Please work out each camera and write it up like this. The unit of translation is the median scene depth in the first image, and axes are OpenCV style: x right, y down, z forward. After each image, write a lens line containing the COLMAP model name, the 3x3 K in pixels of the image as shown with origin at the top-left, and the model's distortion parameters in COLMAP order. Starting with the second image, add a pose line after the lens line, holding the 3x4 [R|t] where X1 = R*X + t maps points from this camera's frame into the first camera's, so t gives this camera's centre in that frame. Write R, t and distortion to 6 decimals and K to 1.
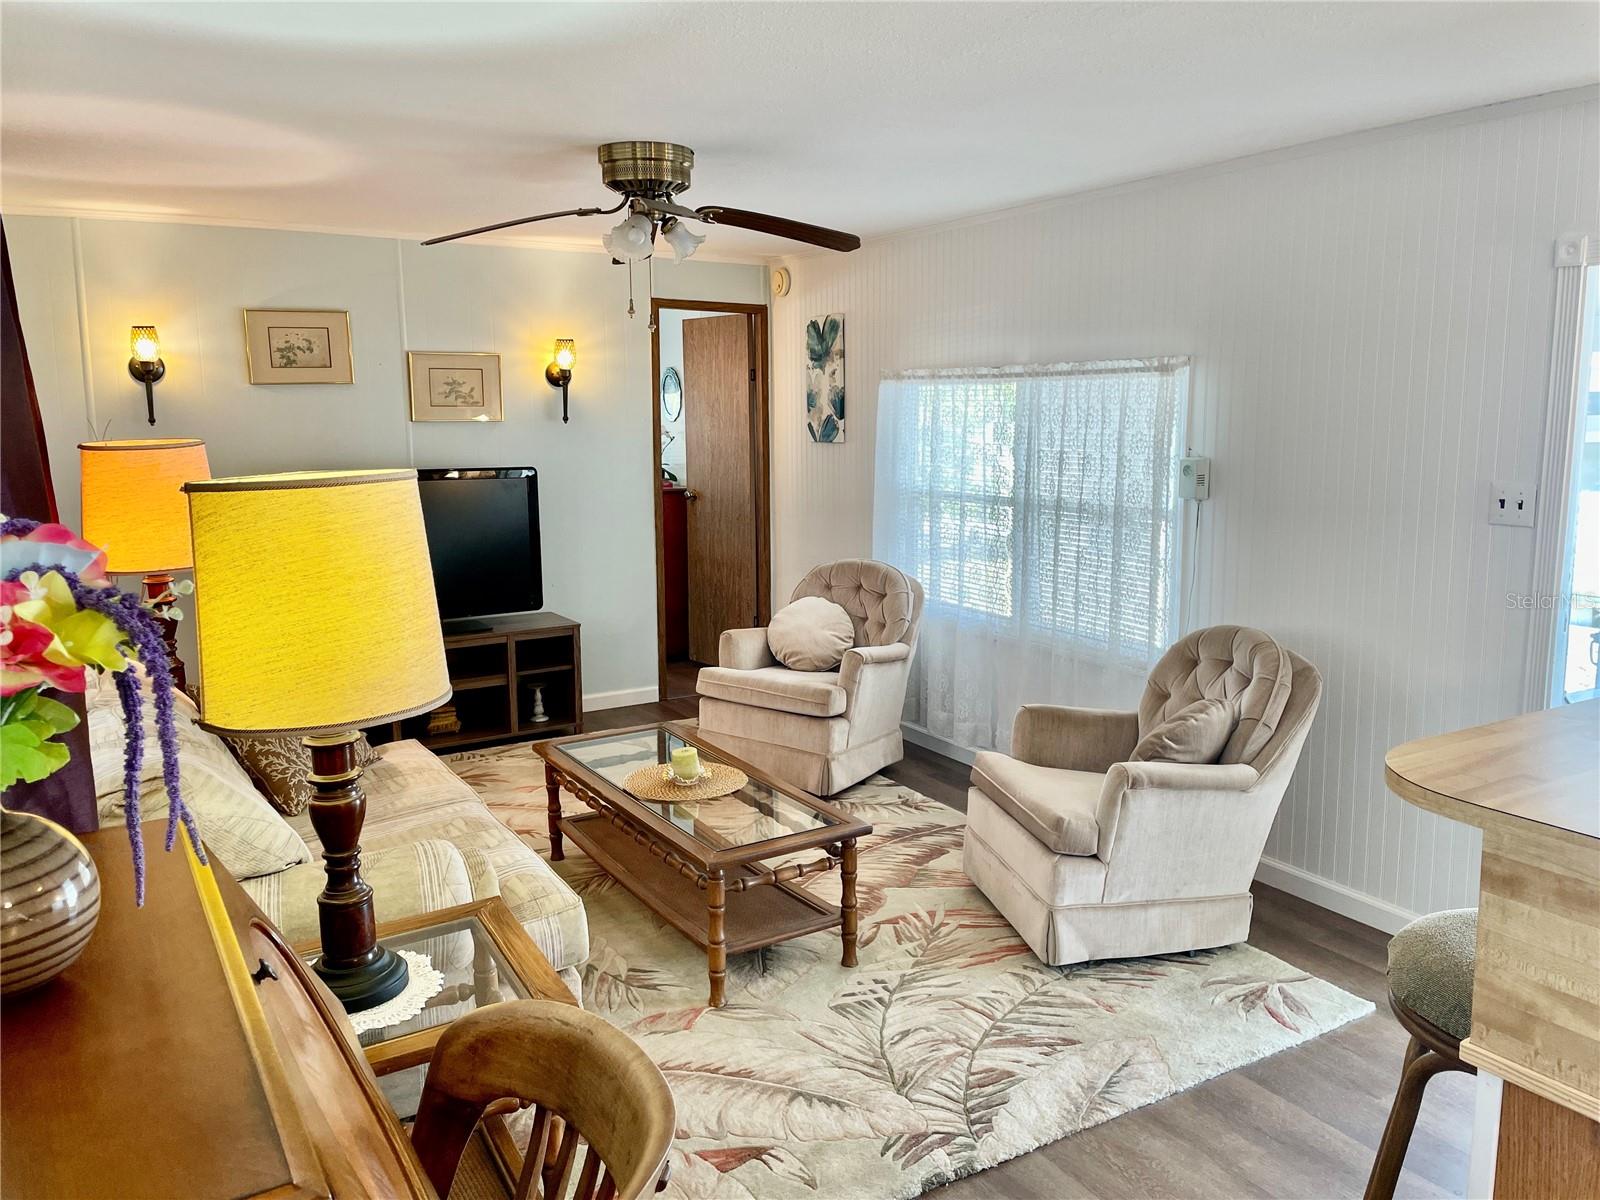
lens RADIAL K [[1209.1, 0, 801.9], [0, 1209.1, 585.6], [0, 0, 1]] dist [0.100532, -0.129680]
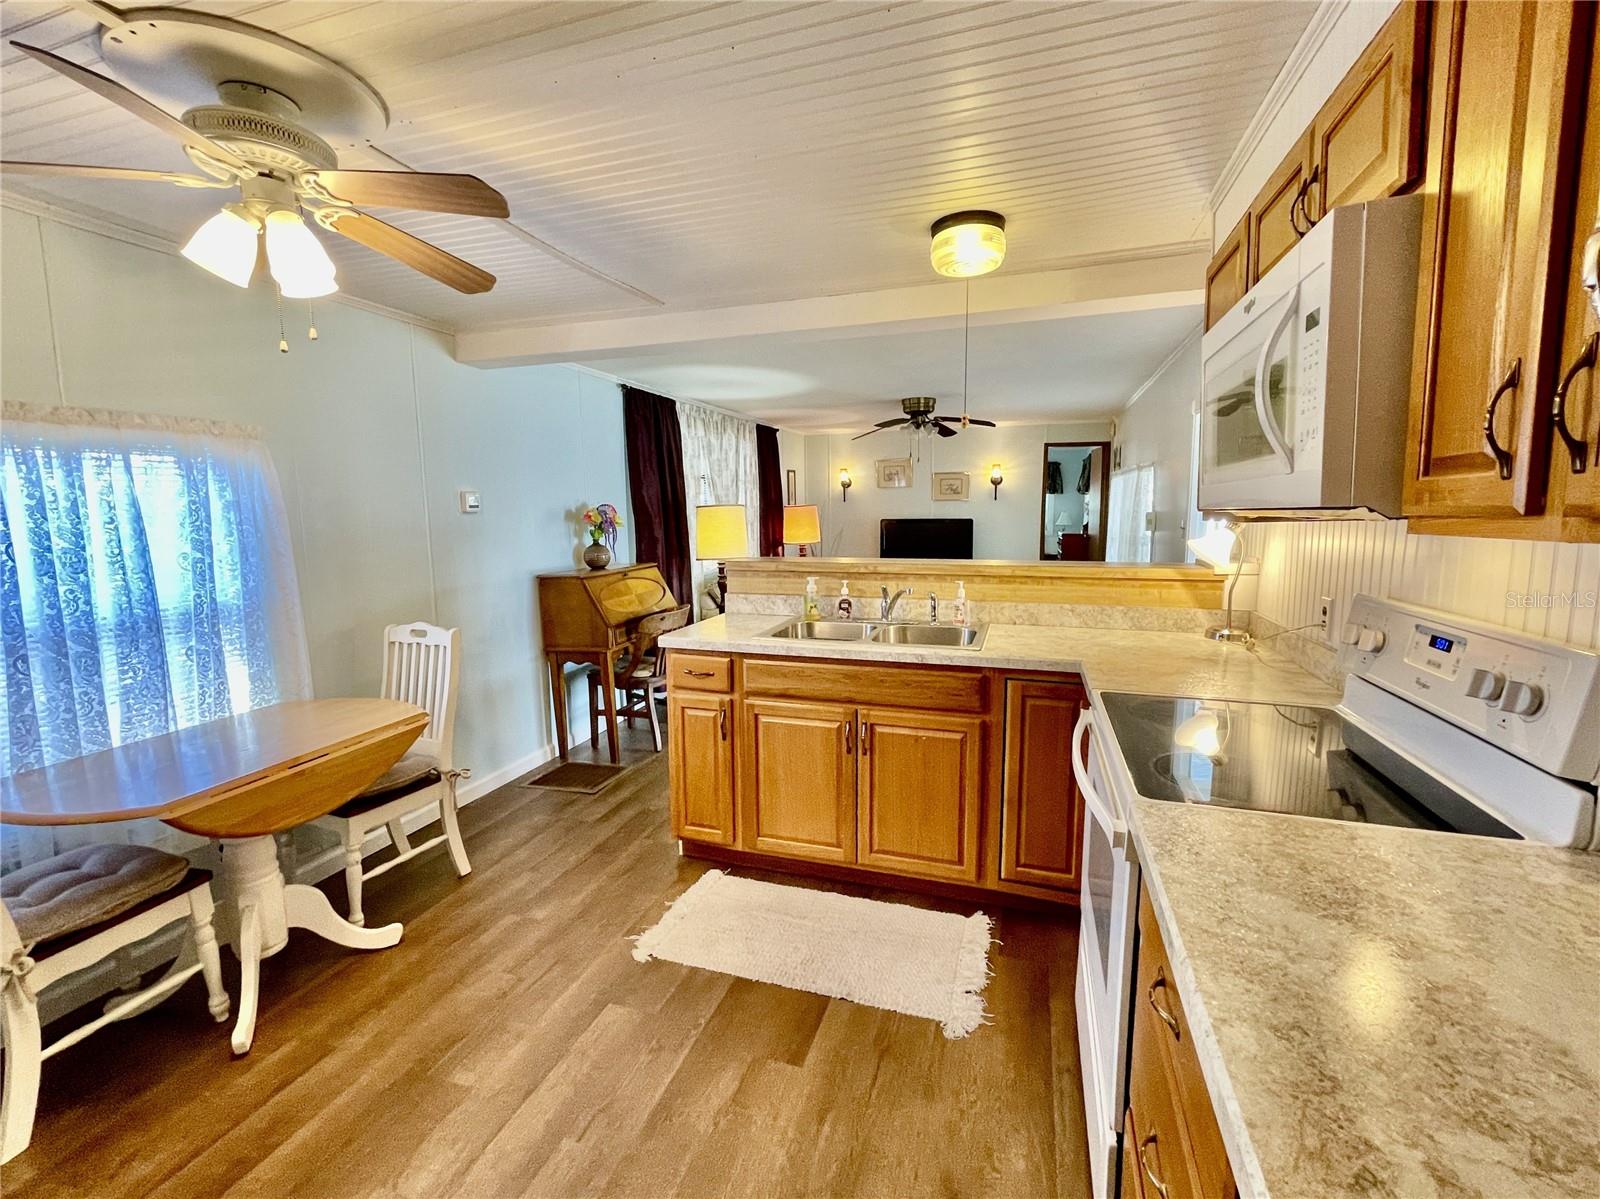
lens RADIAL K [[703.1, 0, 800.0], [0, 703.1, 599.5], [0, 0, 1]] dist [0.002722, 0.000070]
pose [[0.651243, 0.096292, -0.752736, 0.653543], [-0.103419, 0.993924, 0.037670, 0.045580], [0.751789, 0.053315, 0.657244, -0.161829]]
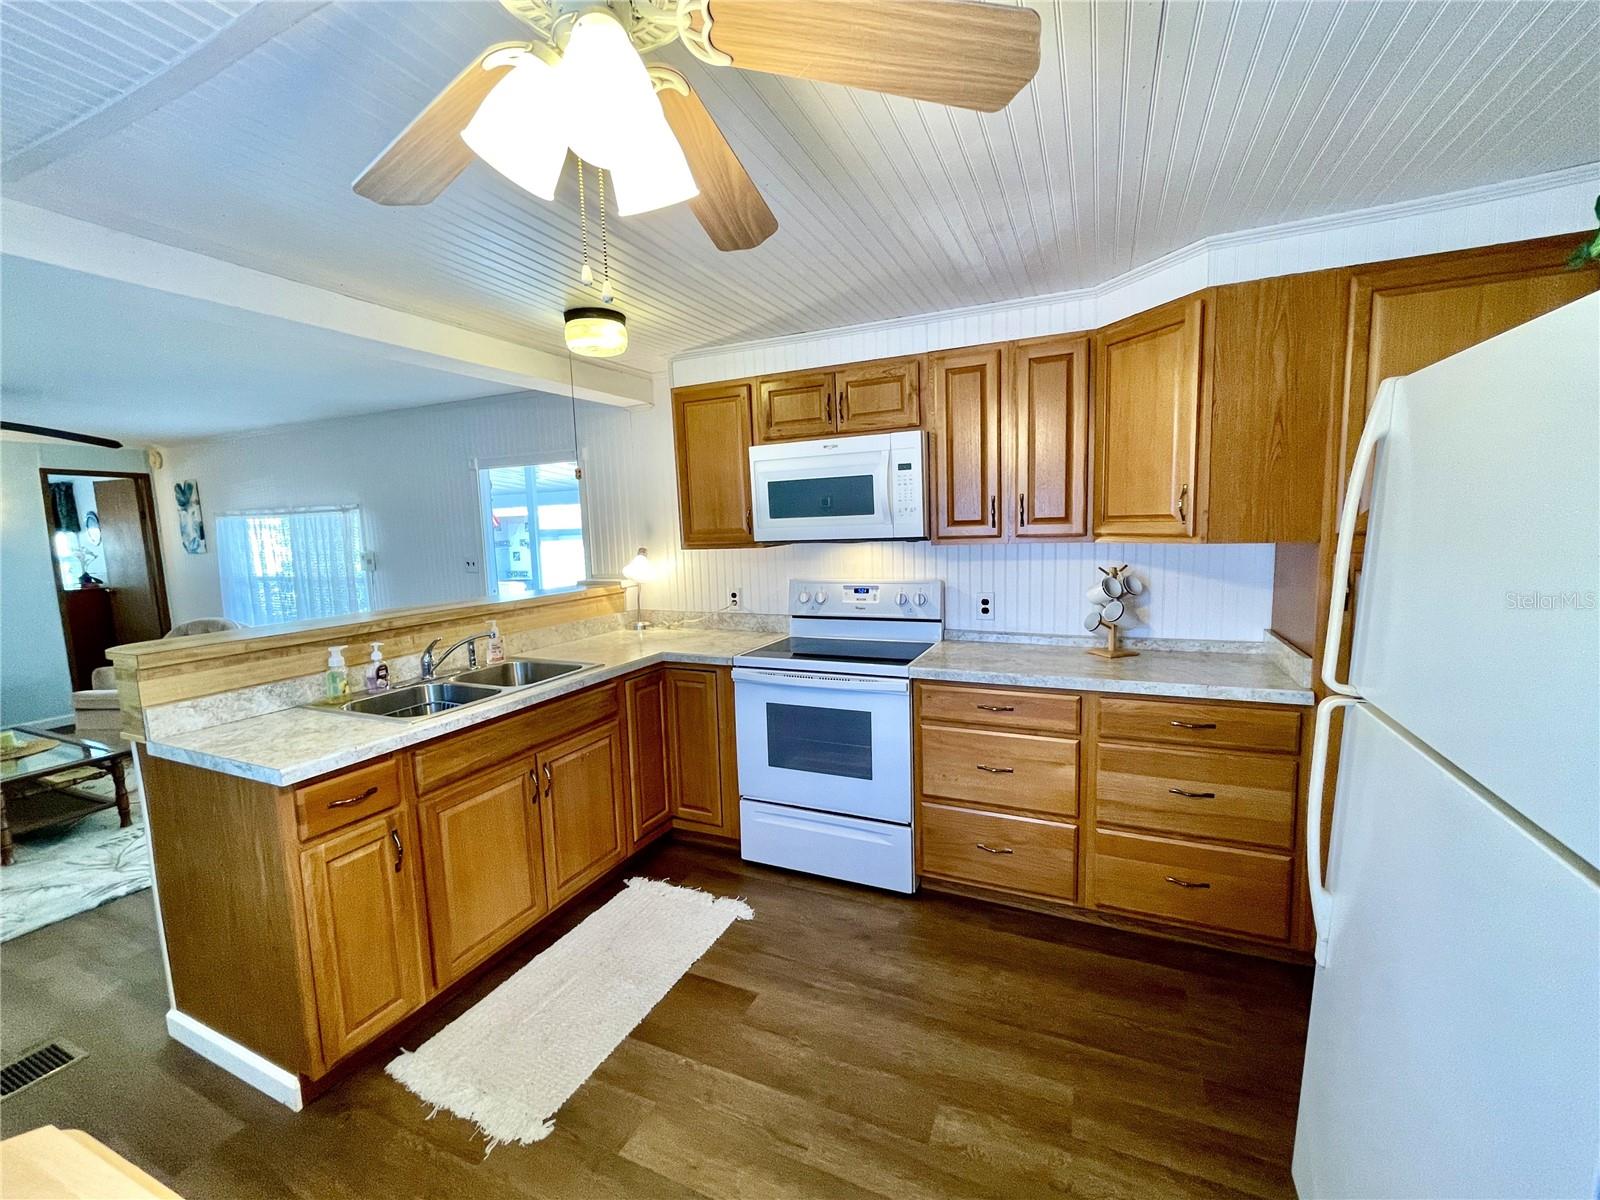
lens RADIAL K [[658.7, 0, 803.4], [0, 658.7, 599.7], [0, 0, 1]] dist [-0.001370, -0.000178]
pose [[0.823806, -0.087603, 0.560061, 0.232560], [0.108691, 0.994066, -0.004388, 0.051981], [-0.556354, 0.064488, 0.828439, -0.287037]]
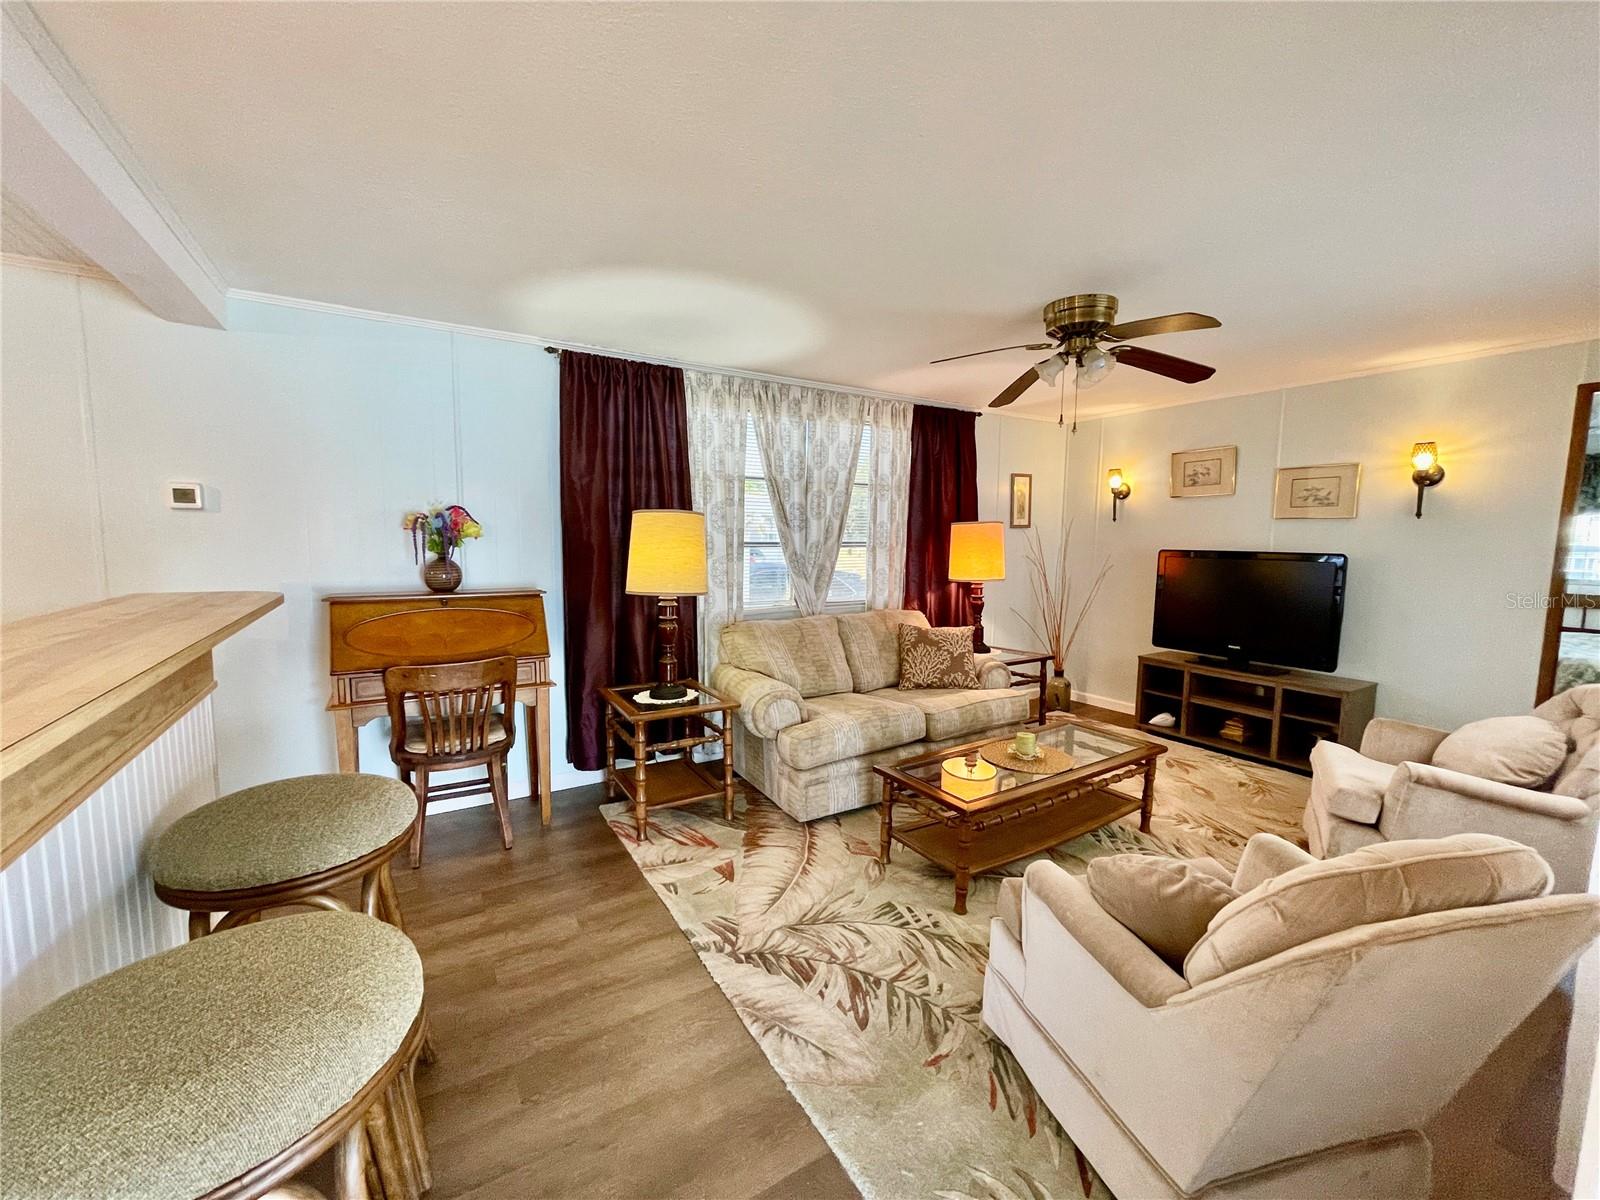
lens RADIAL K [[636.2, 0, 797.2], [0, 636.2, 604.1], [0, 0, 1]] dist [-0.000672, -0.000250]
pose [[0.013319, 0.112371, -0.993577, 0.426362], [-0.158358, 0.981362, 0.108867, -0.034066], [0.987292, 0.155891, 0.030866, 0.486707]]
